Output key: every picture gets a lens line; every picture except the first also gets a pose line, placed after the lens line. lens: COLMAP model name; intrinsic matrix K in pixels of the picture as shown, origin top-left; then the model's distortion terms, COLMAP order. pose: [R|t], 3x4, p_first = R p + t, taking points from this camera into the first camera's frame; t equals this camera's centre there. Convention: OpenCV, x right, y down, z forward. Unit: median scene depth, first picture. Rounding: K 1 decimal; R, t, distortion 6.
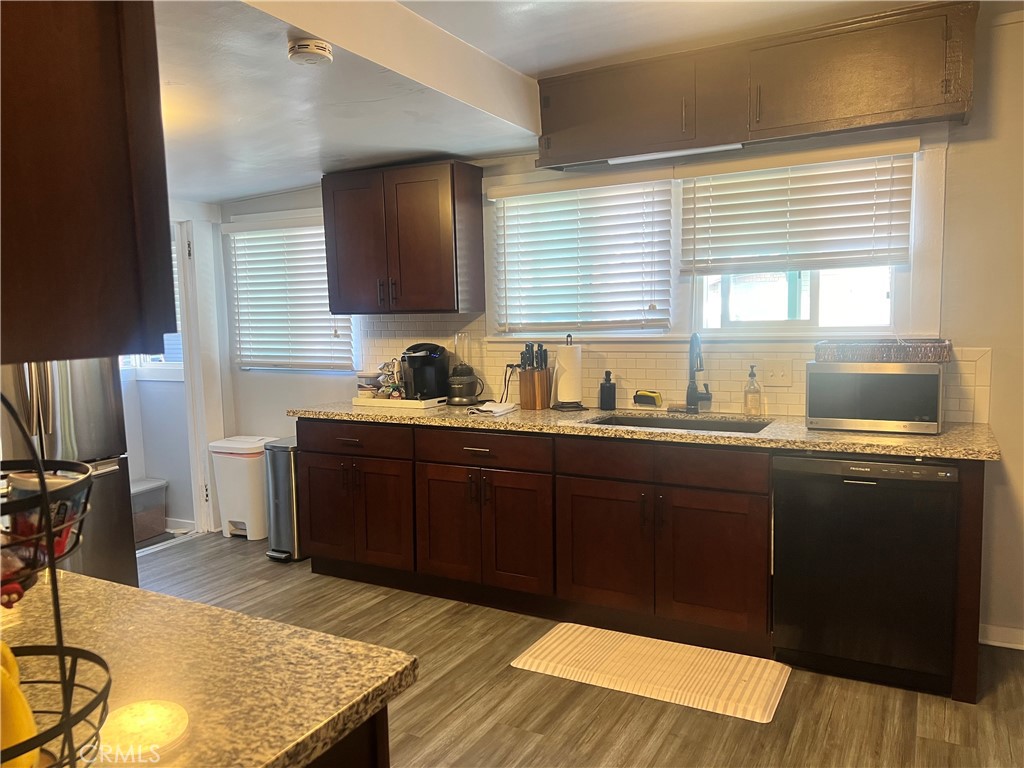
lens RADIAL K [[768.8, 0, 512.0], [0, 768.8, 384.0], [0, 0, 1]] dist [0.116629, -0.141202]
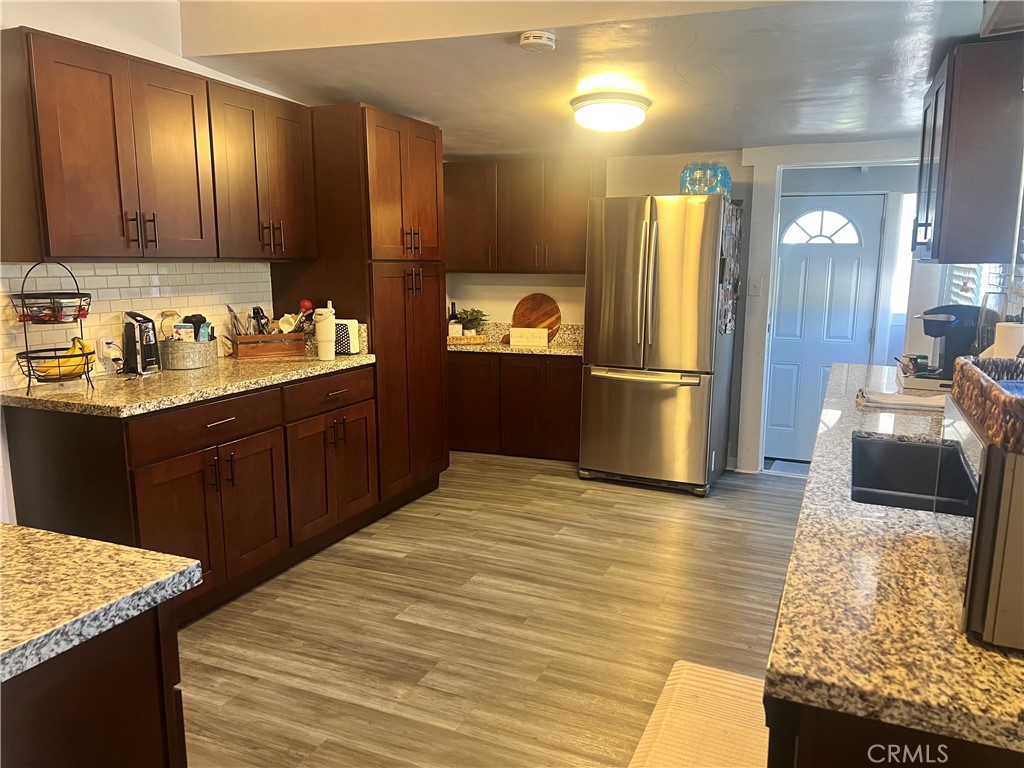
lens RADIAL K [[768.8, 0, 512.0], [0, 768.8, 384.0], [0, 0, 1]] dist [0.116629, -0.141202]
pose [[0.102619, 0.185981, -0.977180, 0.829742], [-0.114701, 0.978025, 0.174097, -0.084152], [0.988085, 0.094218, 0.121697, 0.712336]]
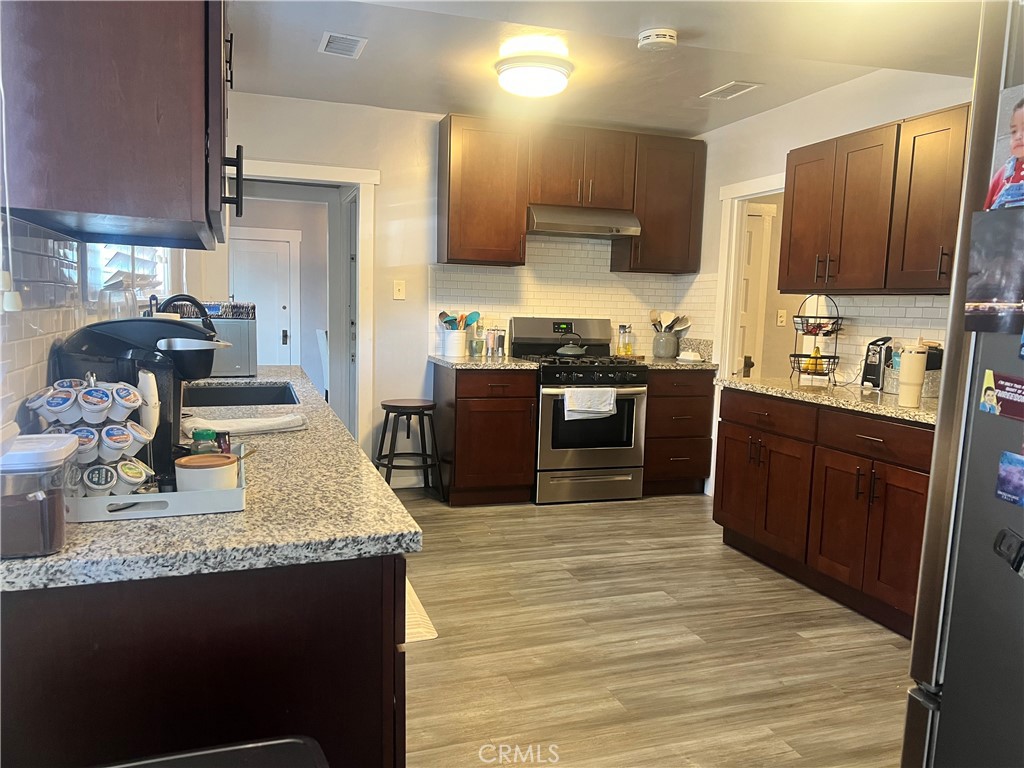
lens RADIAL K [[768.8, 0, 512.0], [0, 768.8, 384.0], [0, 0, 1]] dist [0.116629, -0.141202]
pose [[-0.744358, -0.064159, 0.664692, -0.721860], [0.062221, 0.984380, 0.164695, -0.104521], [-0.664876, 0.163950, -0.728739, 1.671769]]
